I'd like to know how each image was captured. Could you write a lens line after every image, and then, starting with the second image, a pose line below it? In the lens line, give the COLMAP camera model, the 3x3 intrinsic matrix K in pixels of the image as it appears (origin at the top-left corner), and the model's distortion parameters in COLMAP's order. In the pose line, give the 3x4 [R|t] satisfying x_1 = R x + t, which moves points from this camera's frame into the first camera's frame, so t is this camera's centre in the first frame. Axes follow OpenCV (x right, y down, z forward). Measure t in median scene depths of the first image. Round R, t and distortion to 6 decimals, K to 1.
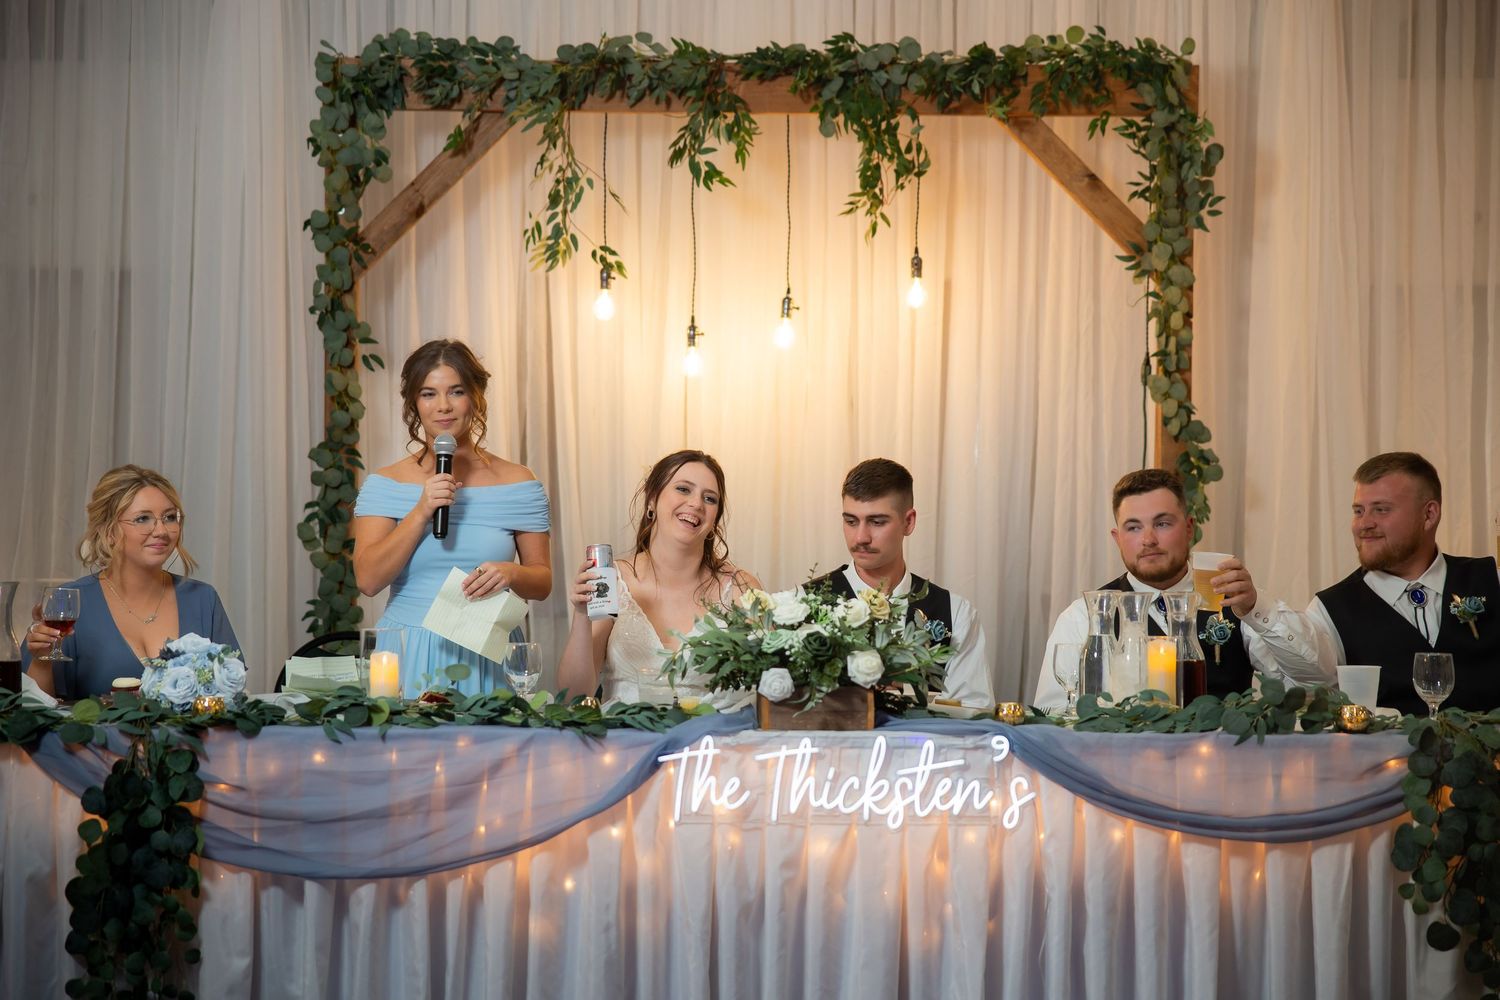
lens RADIAL K [[2781.4, 0, 746.5], [0, 2781.4, 510.4], [0, 0, 1]] dist [0.247312, 0.000000]
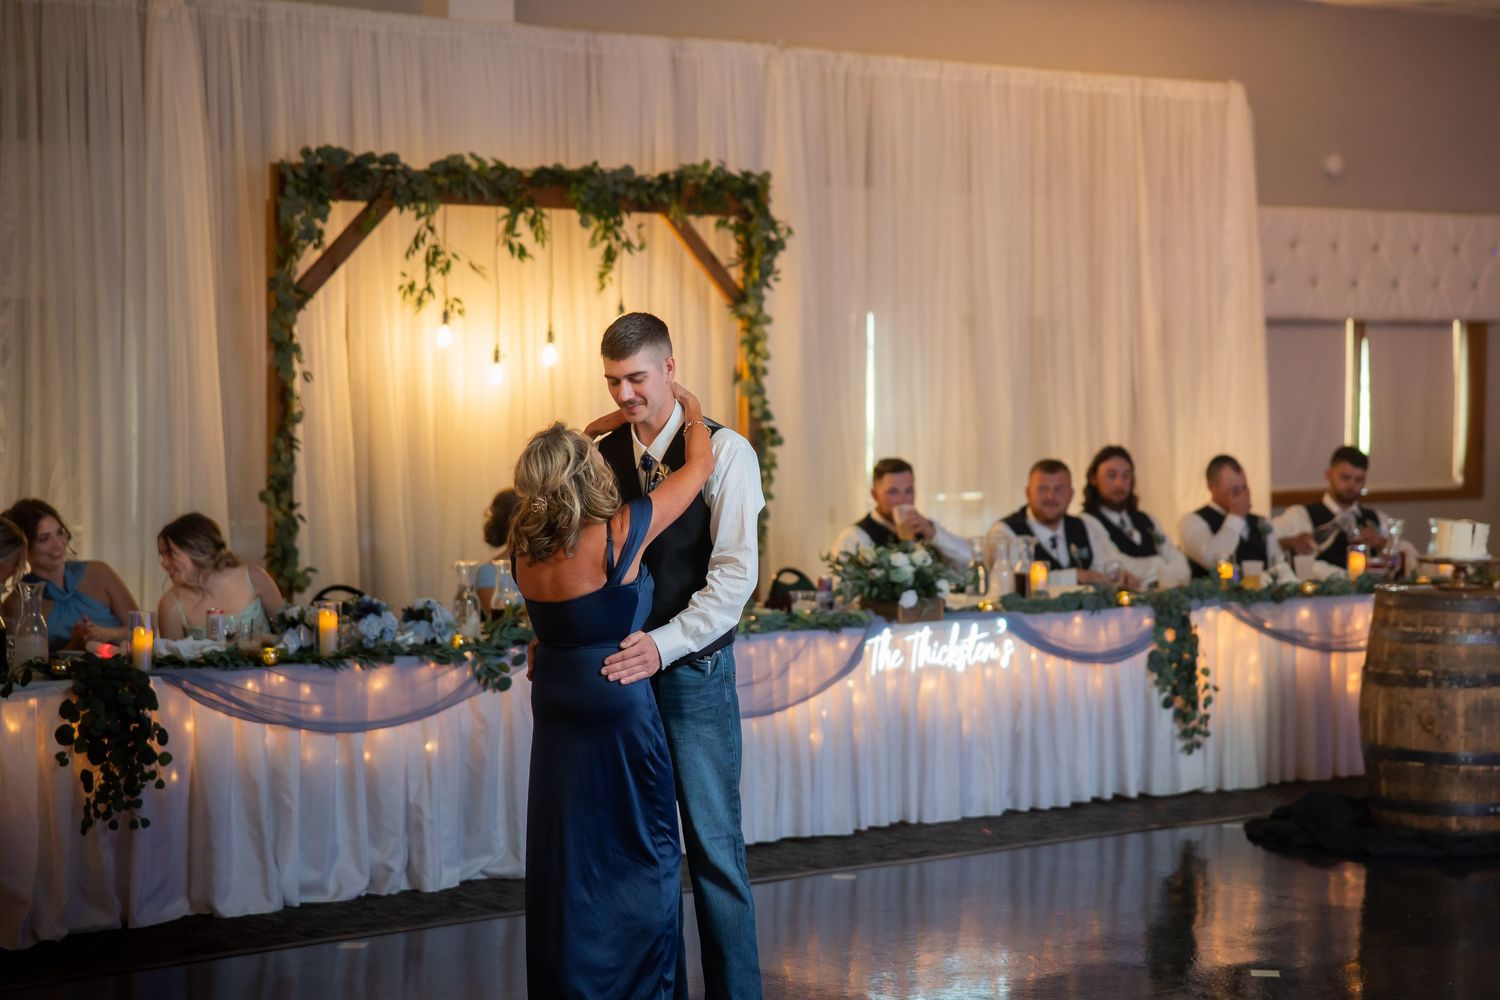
lens RADIAL K [[3004.7, 0, 751.9], [0, 3004.7, 511.7], [0, 0, 1]] dist [0.246439, 0.000000]
pose [[0.799098, -0.039343, 0.599913, -0.892325], [-0.005344, 0.997352, 0.072526, -0.098852], [-0.601177, -0.061161, 0.796772, -0.376754]]
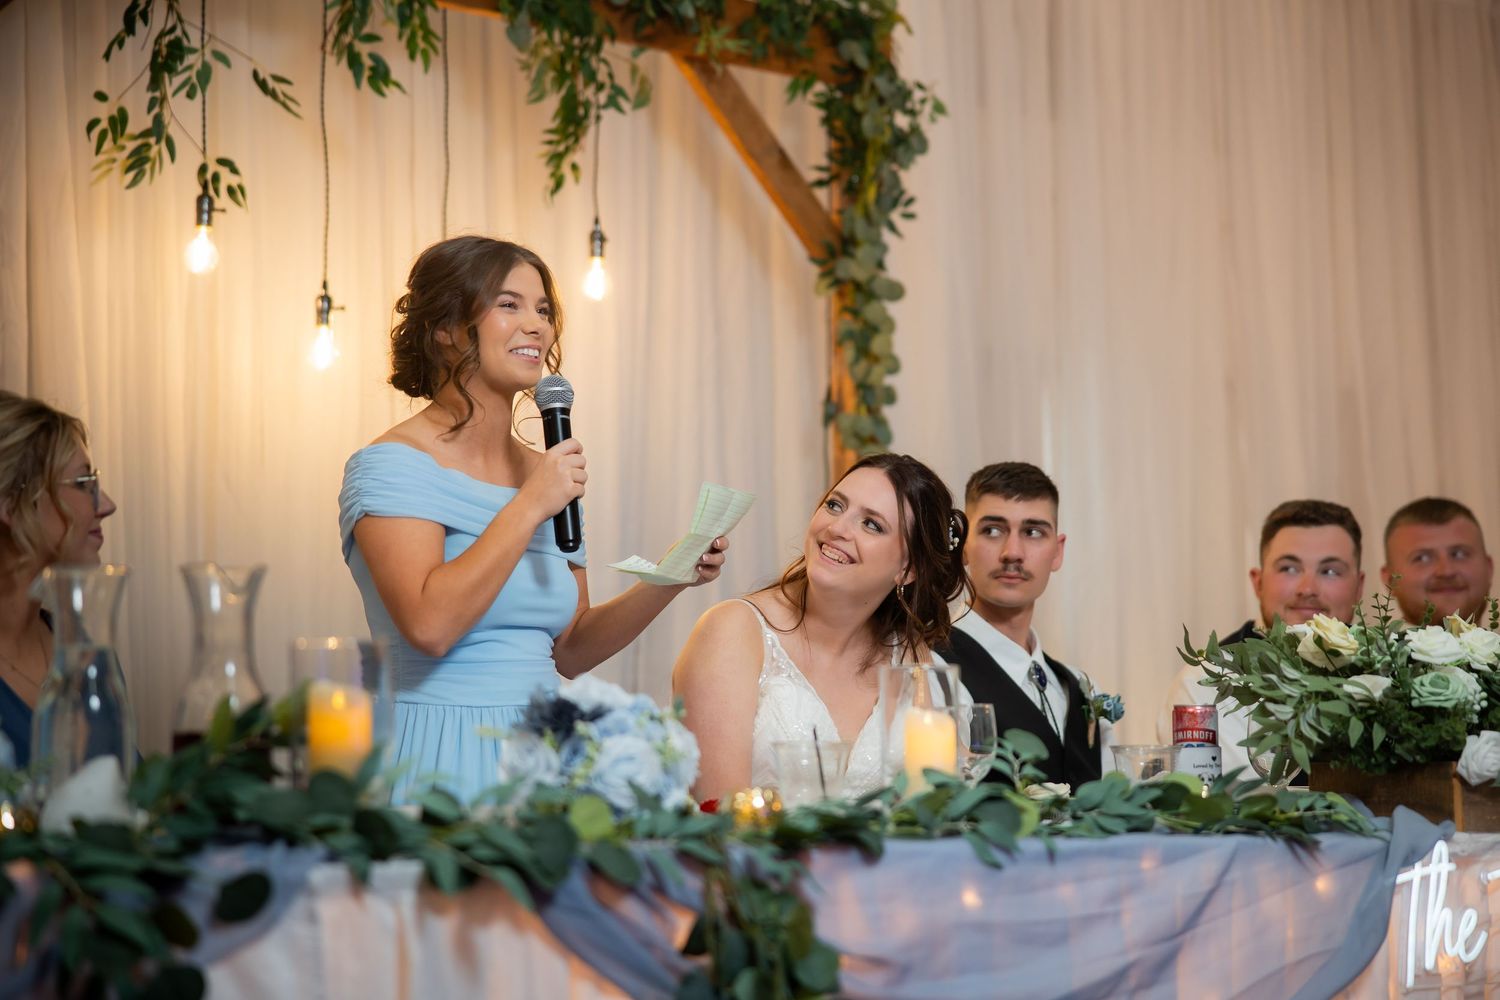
lens RADIAL K [[2752.8, 0, 747.1], [0, 2752.8, 493.2], [0, 0, 1]] dist [0.230832, 0.000000]
pose [[0.785473, 0.045809, 0.617199, -0.354165], [0.006901, 0.996547, -0.082747, 0.037967], [-0.618858, 0.069255, 0.782444, 0.422386]]
